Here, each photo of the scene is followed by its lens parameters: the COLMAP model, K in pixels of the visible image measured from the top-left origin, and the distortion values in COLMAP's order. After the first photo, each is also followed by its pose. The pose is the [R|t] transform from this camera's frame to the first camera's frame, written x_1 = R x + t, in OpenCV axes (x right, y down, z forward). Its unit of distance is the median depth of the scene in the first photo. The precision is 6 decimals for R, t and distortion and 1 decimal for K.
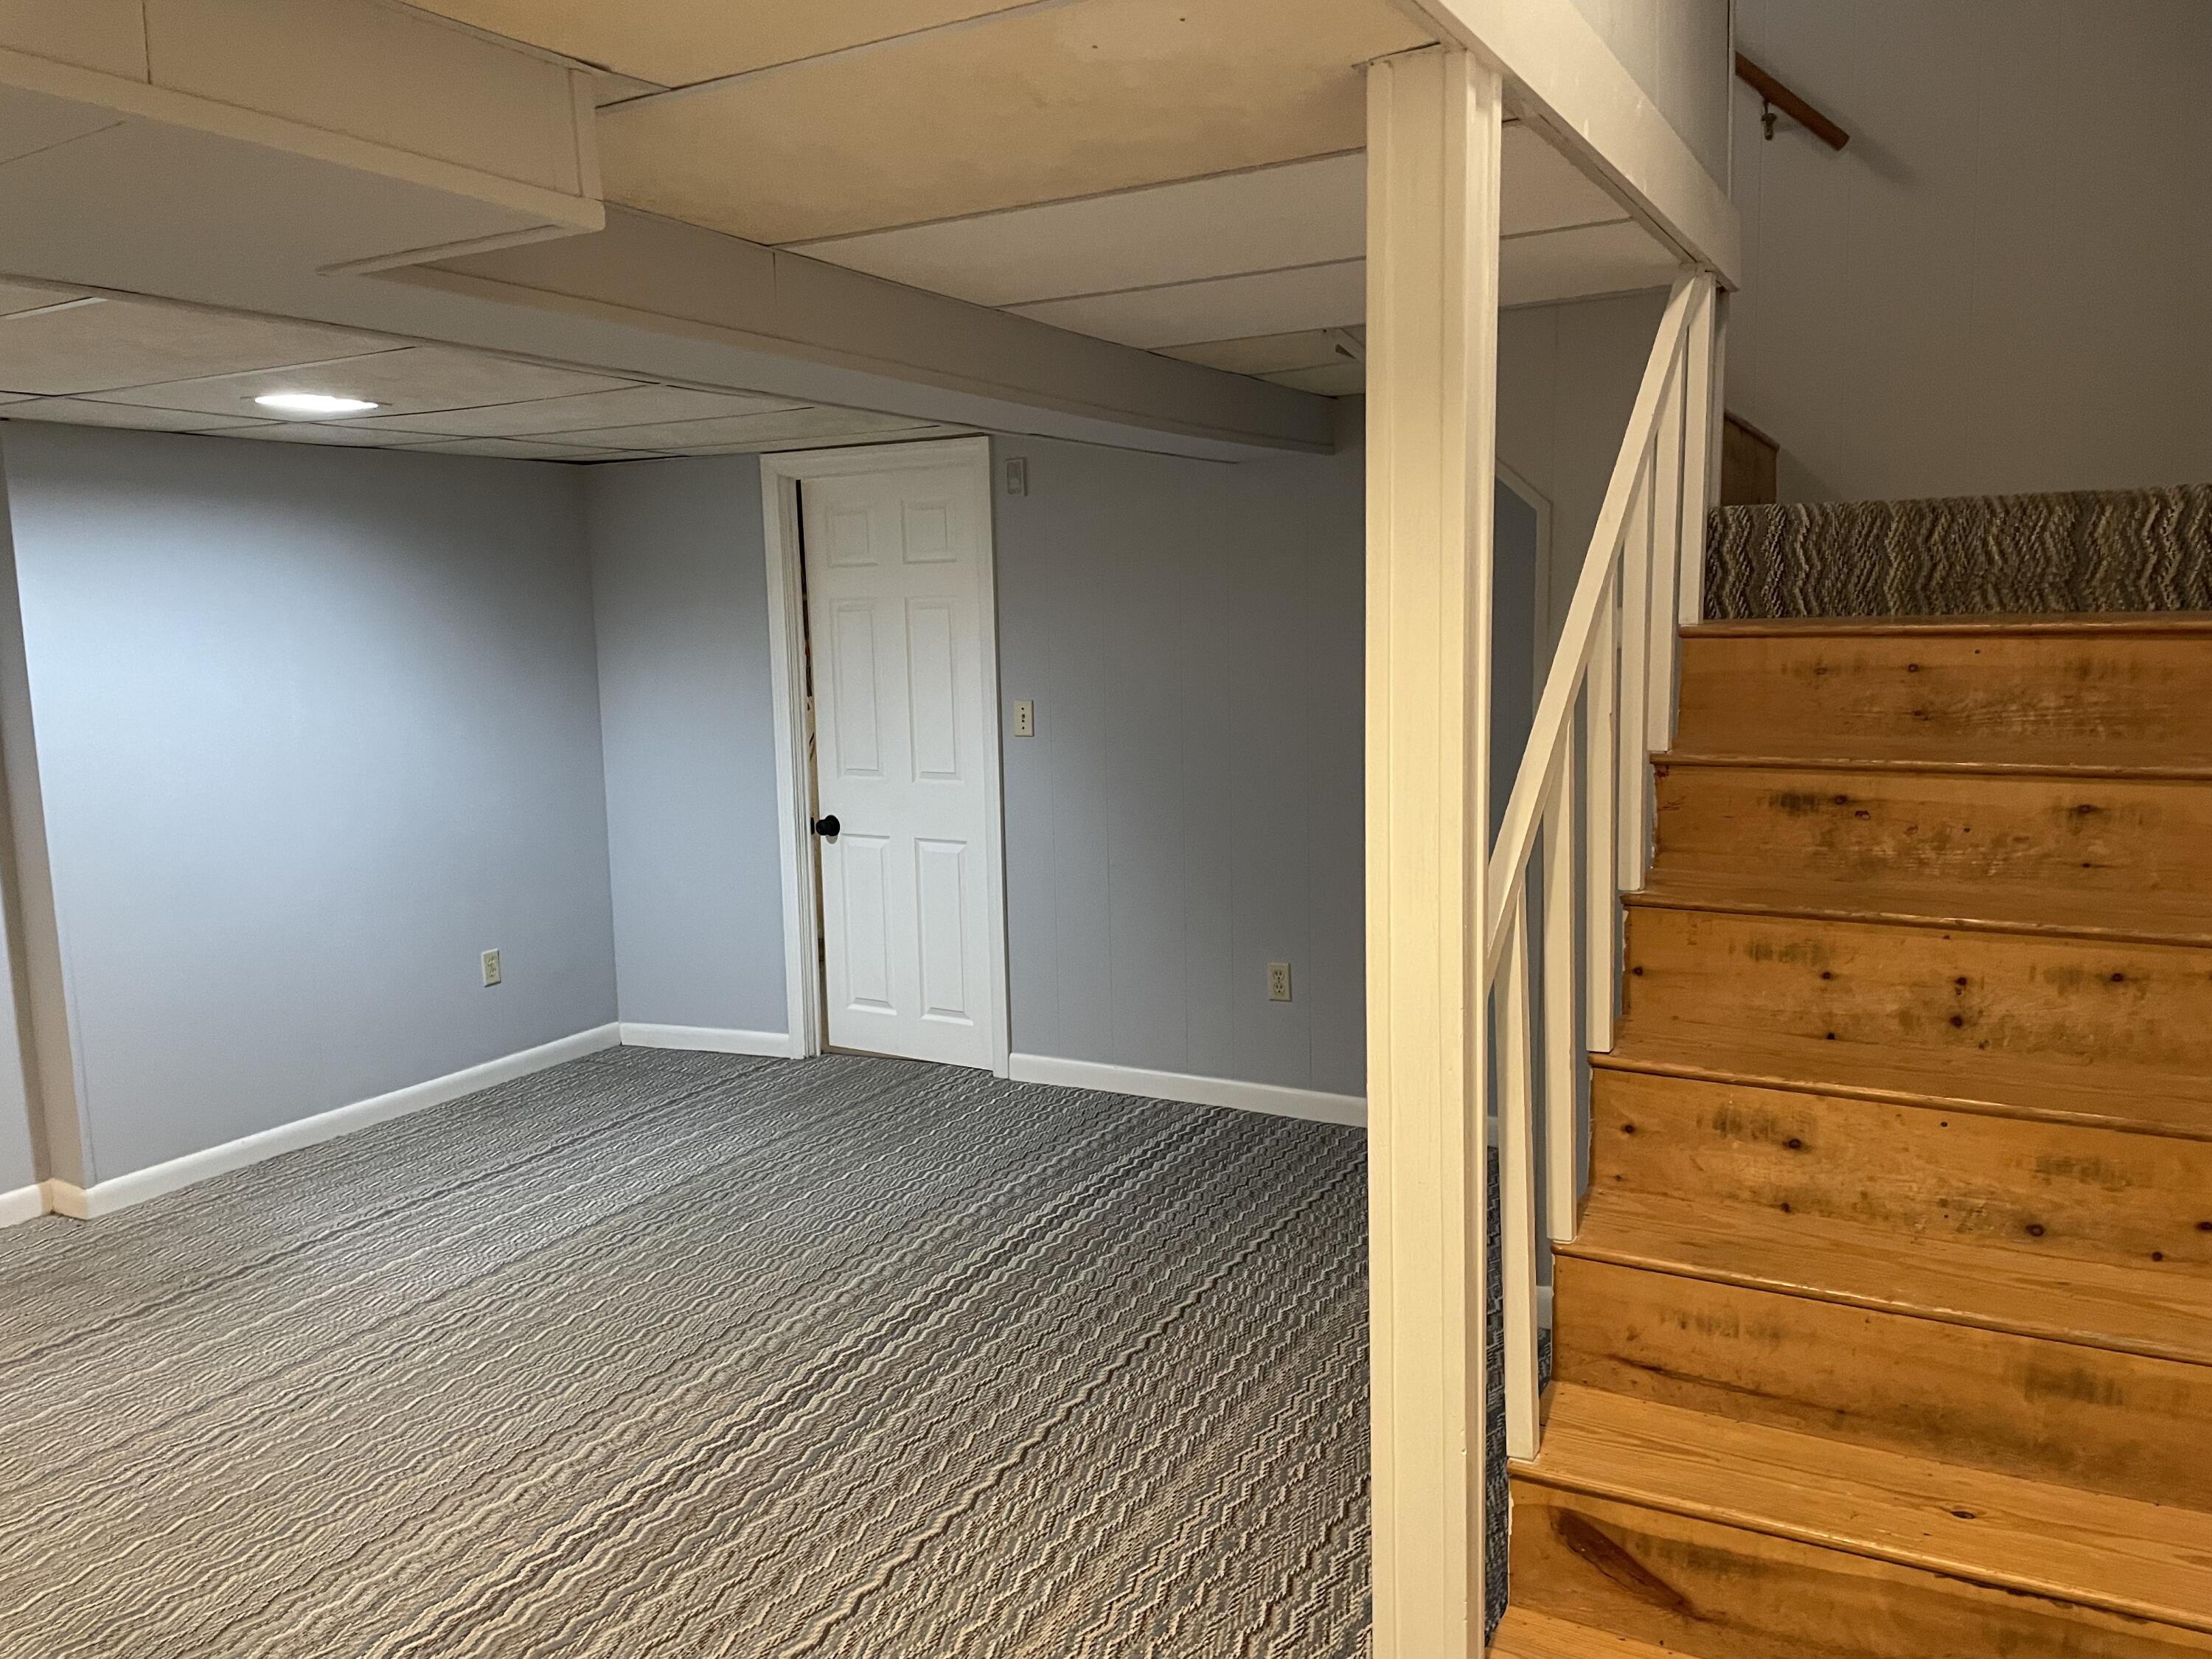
lens RADIAL K [[1680.5, 0, 1085.6], [0, 1680.5, 808.0], [0, 0, 1]] dist [0.087725, -0.109994]
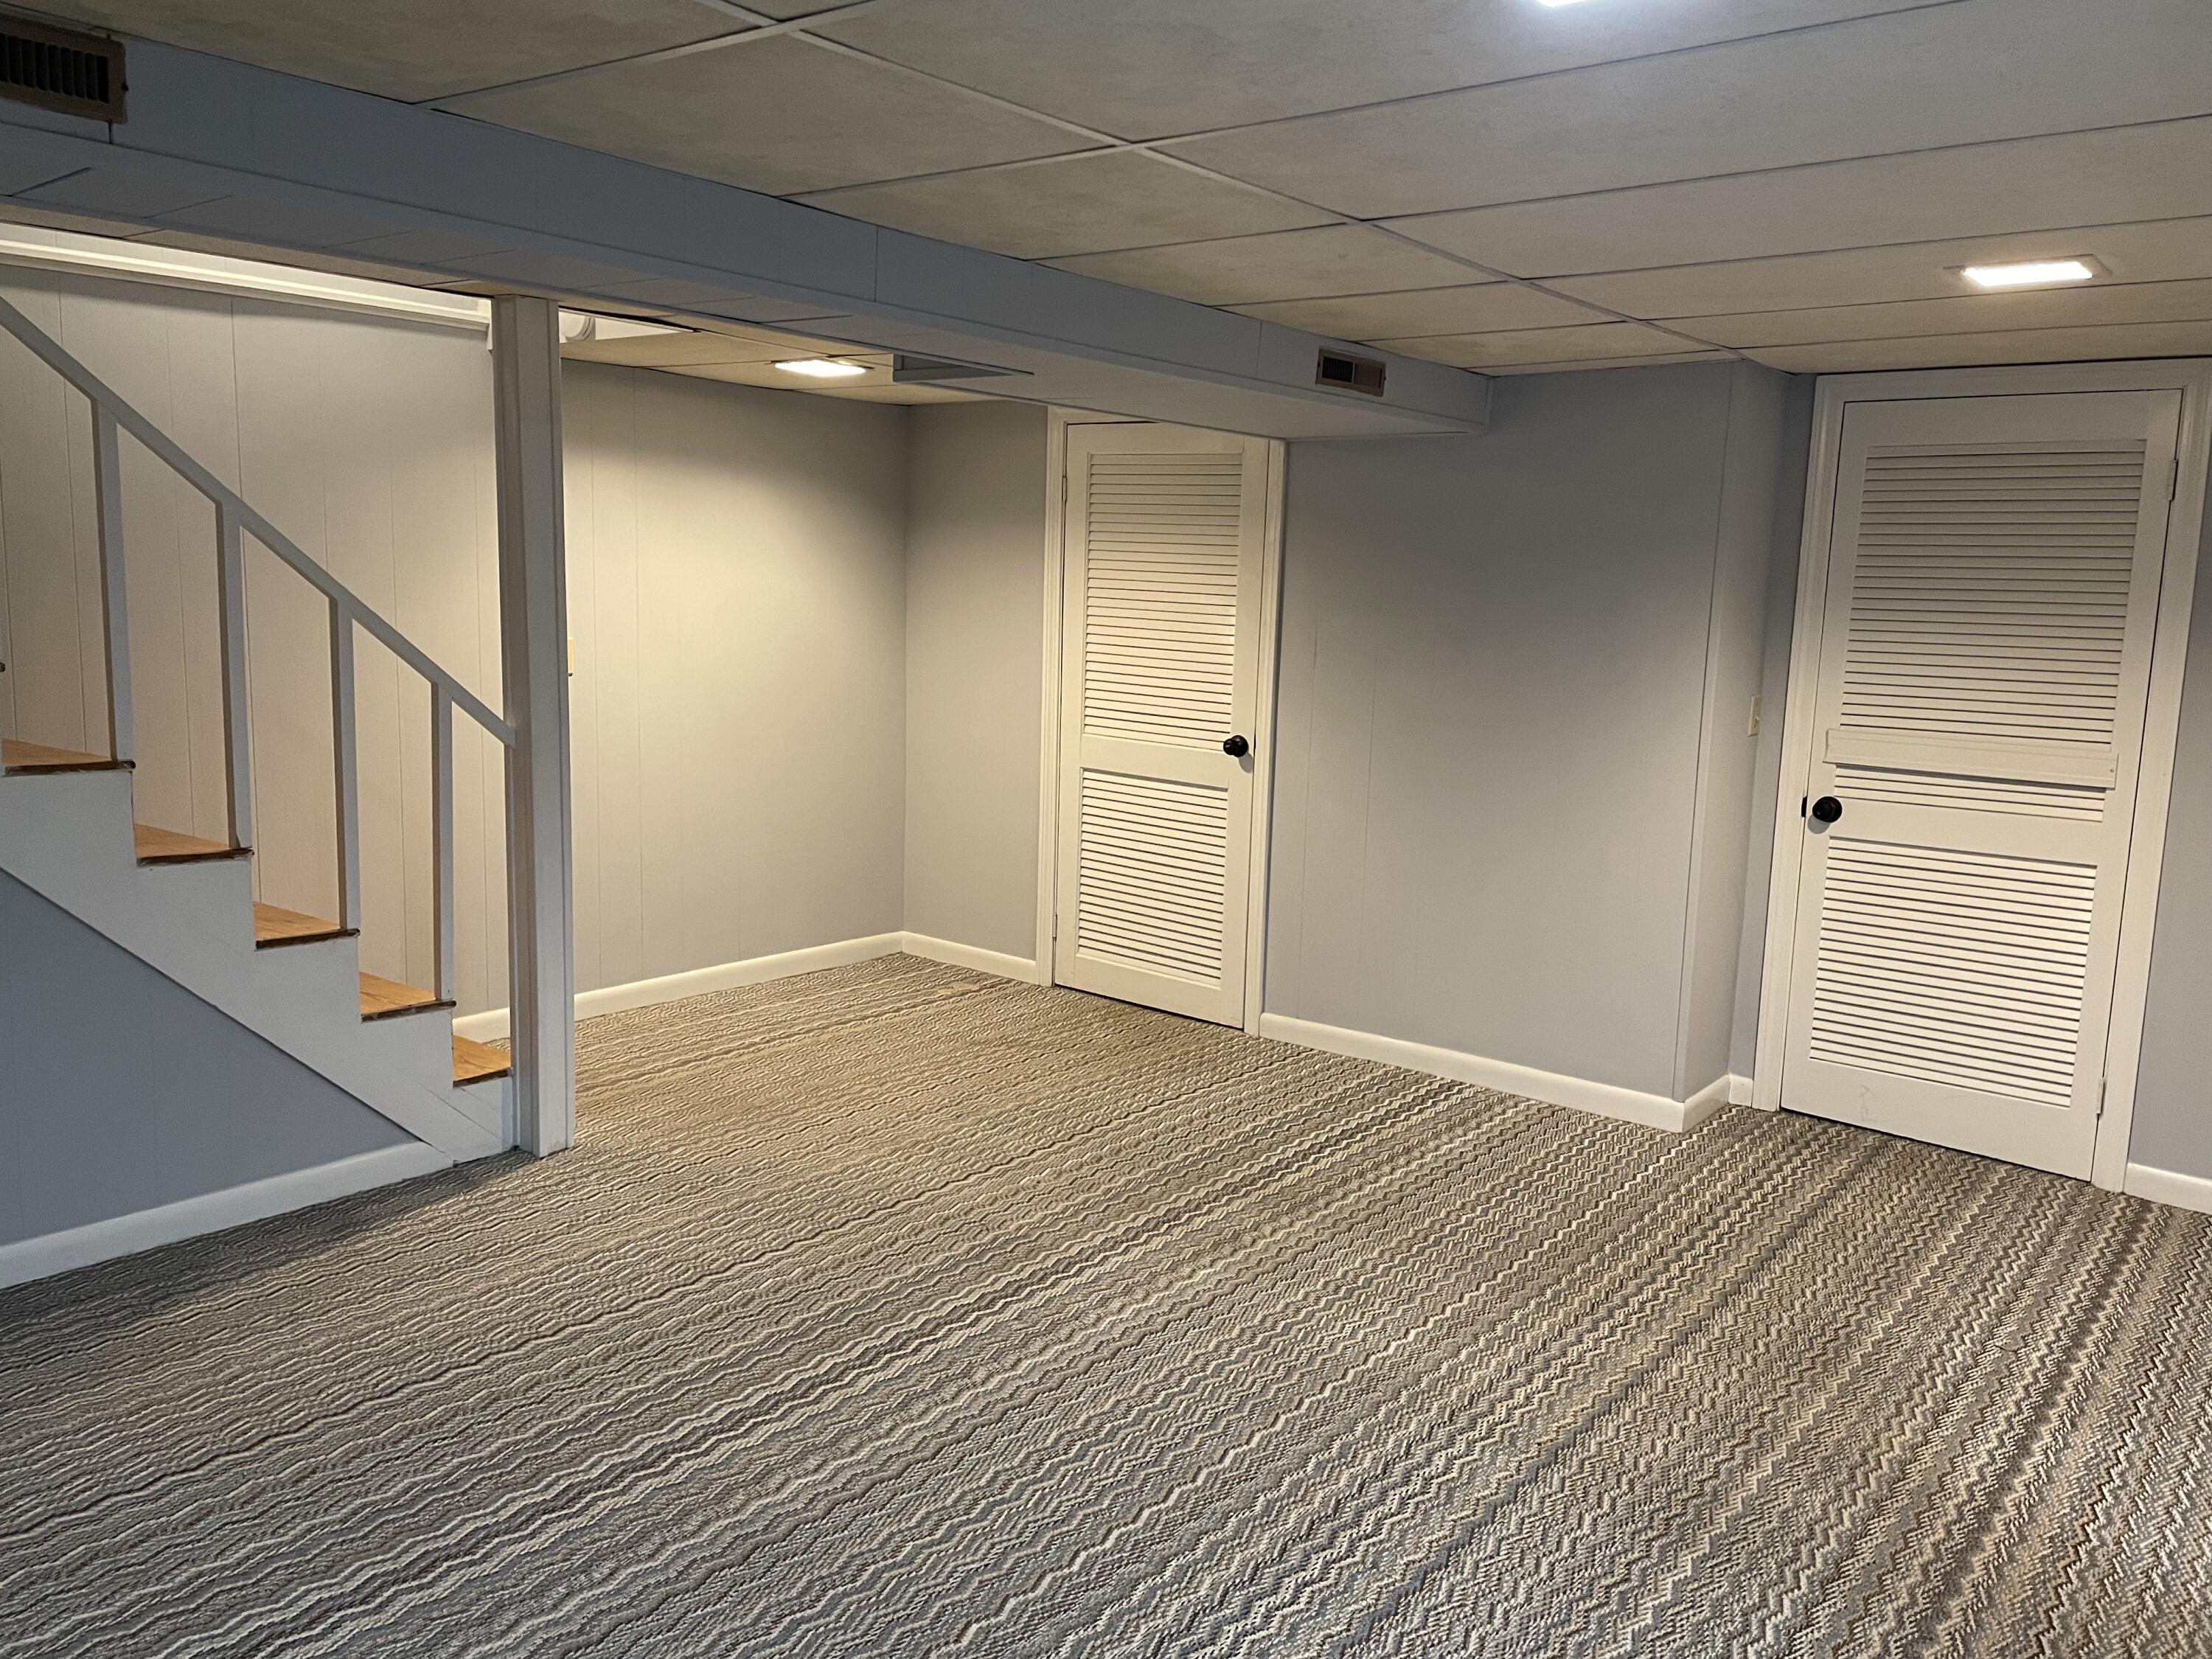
lens RADIAL K [[1680.5, 0, 1099.7], [0, 1680.5, 827.5], [0, 0, 1]] dist [0.087725, -0.109994]
pose [[-0.988125, -0.021641, 0.152119, -0.452126], [0.018663, 0.965797, 0.258628, -0.166895], [-0.152513, 0.258396, -0.953924, 1.616475]]
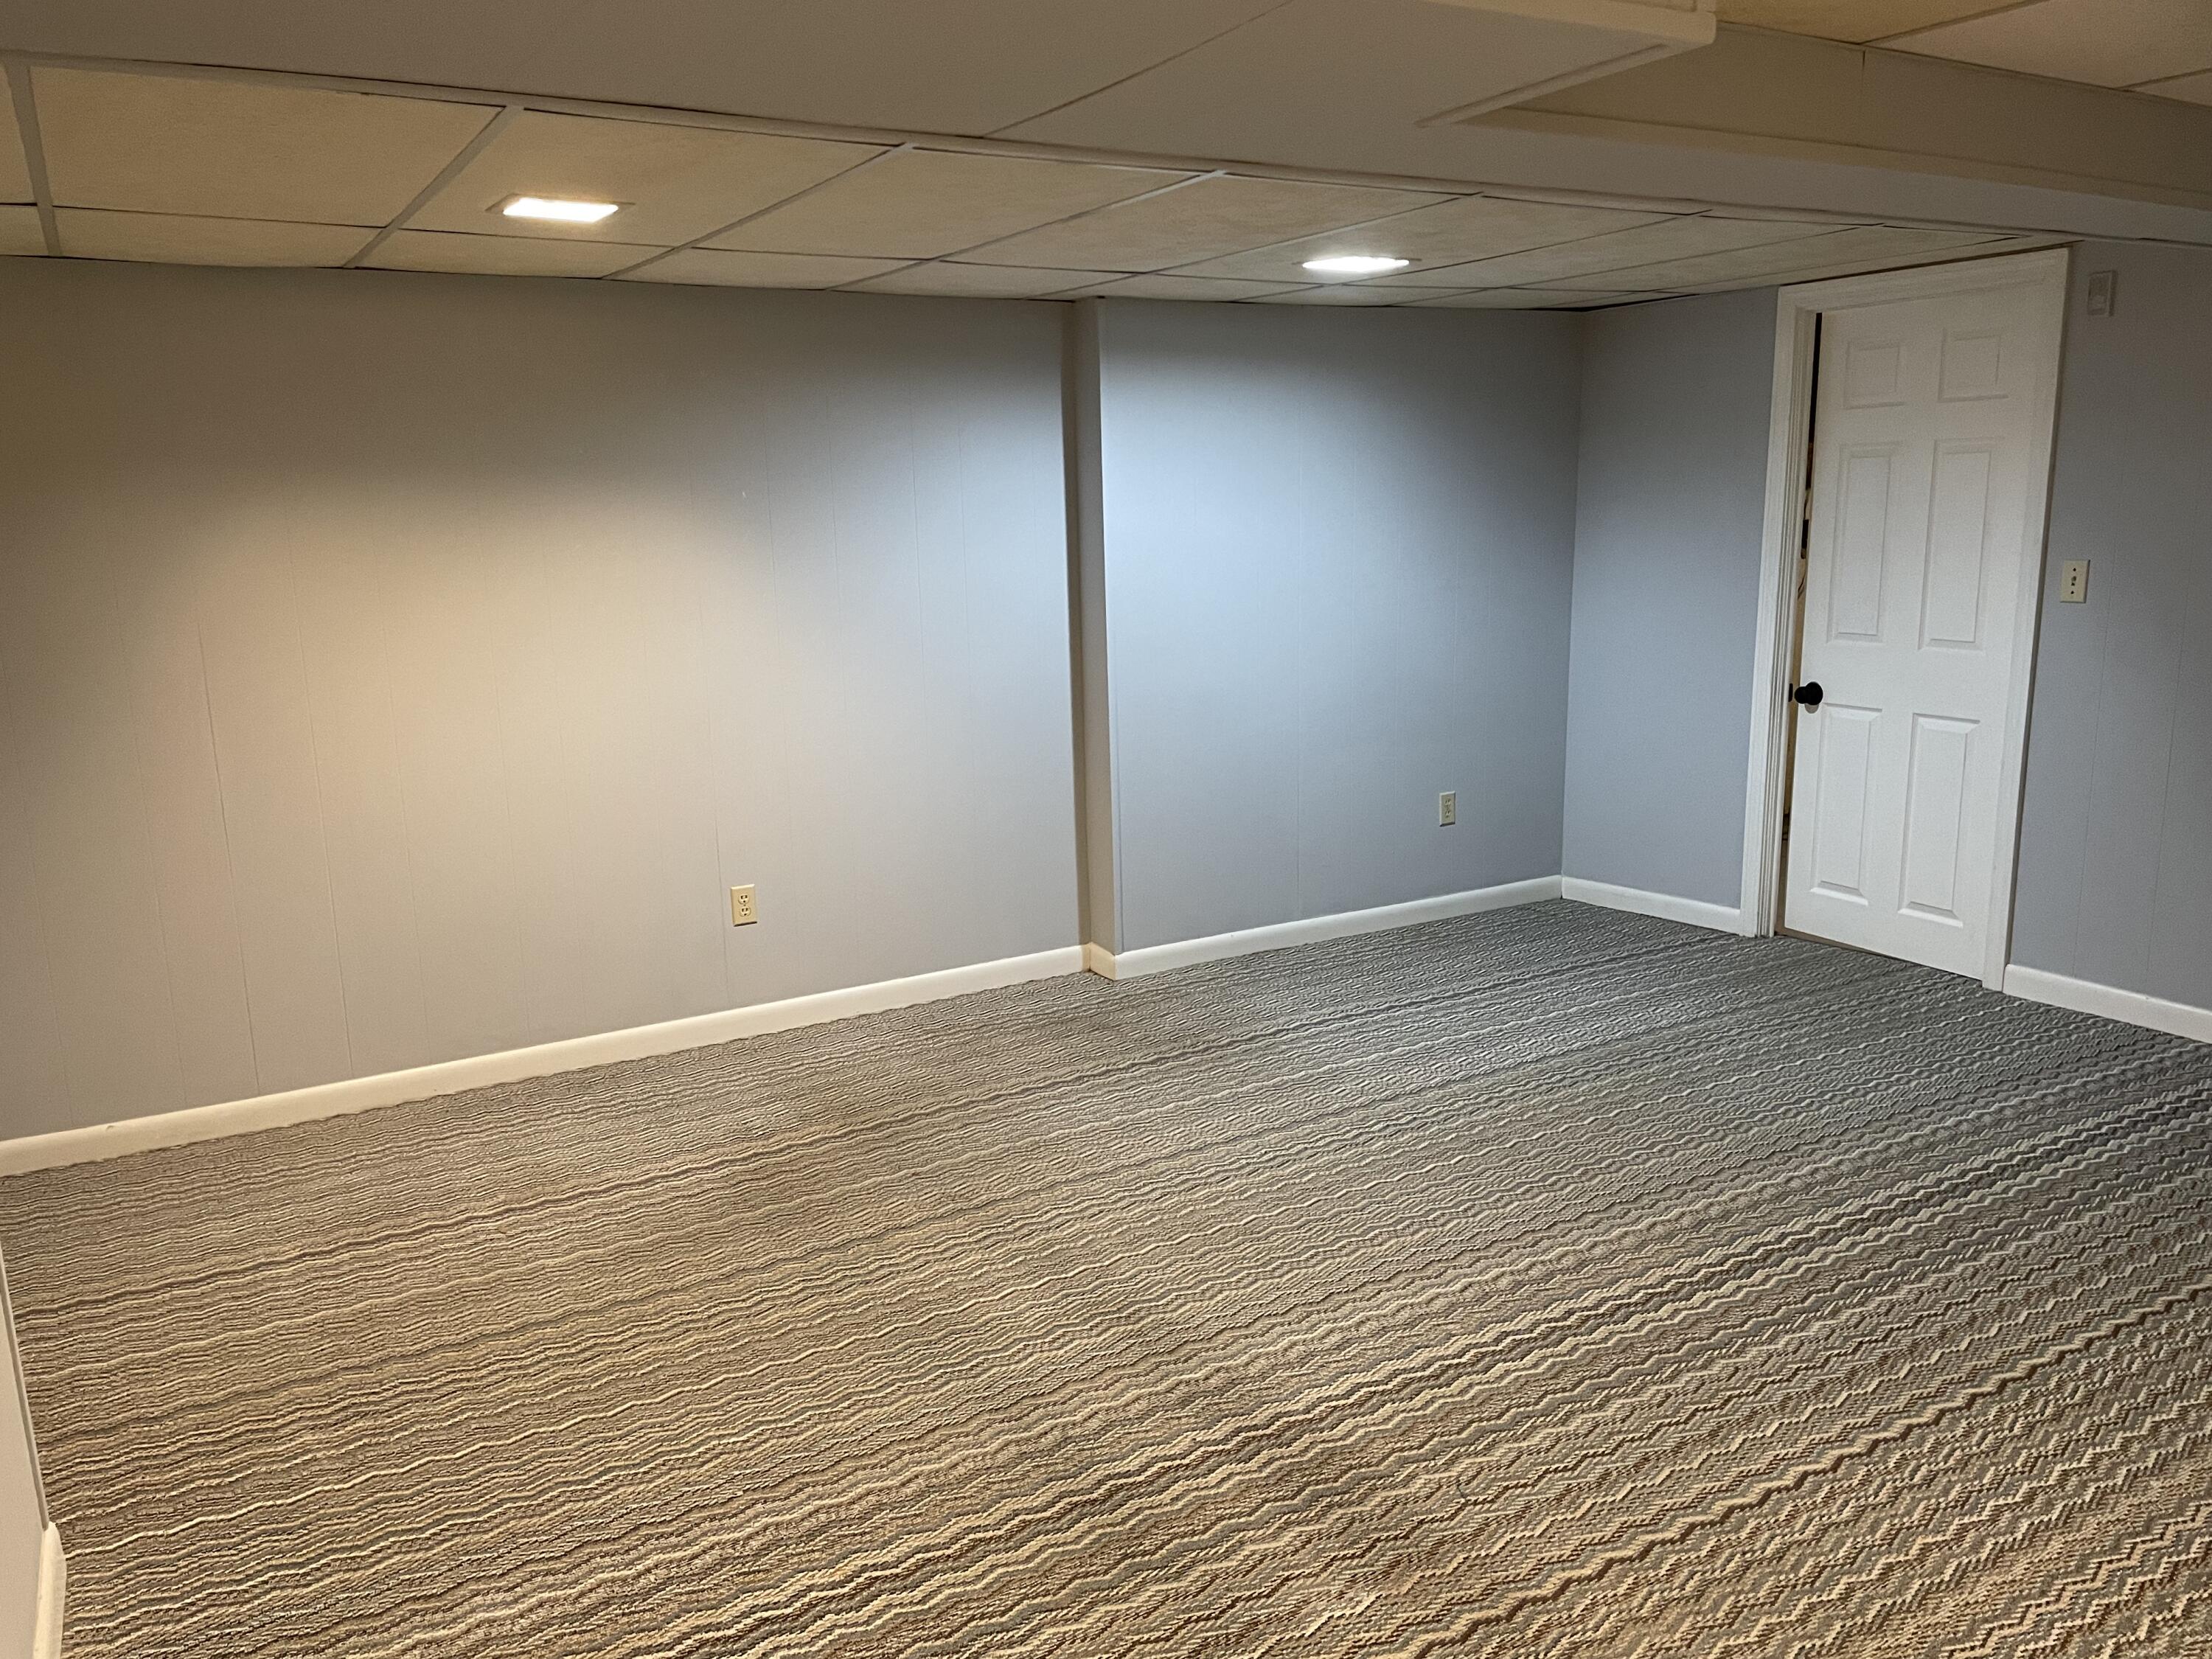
lens RADIAL K [[1680.5, 0, 1078.1], [0, 1680.5, 811.9], [0, 0, 1]] dist [0.087725, -0.109994]
pose [[0.854702, 0.101336, -0.509132, -0.020729], [-0.058870, 0.993356, 0.098888, 0.010223], [0.515770, -0.054547, 0.854989, -0.022684]]
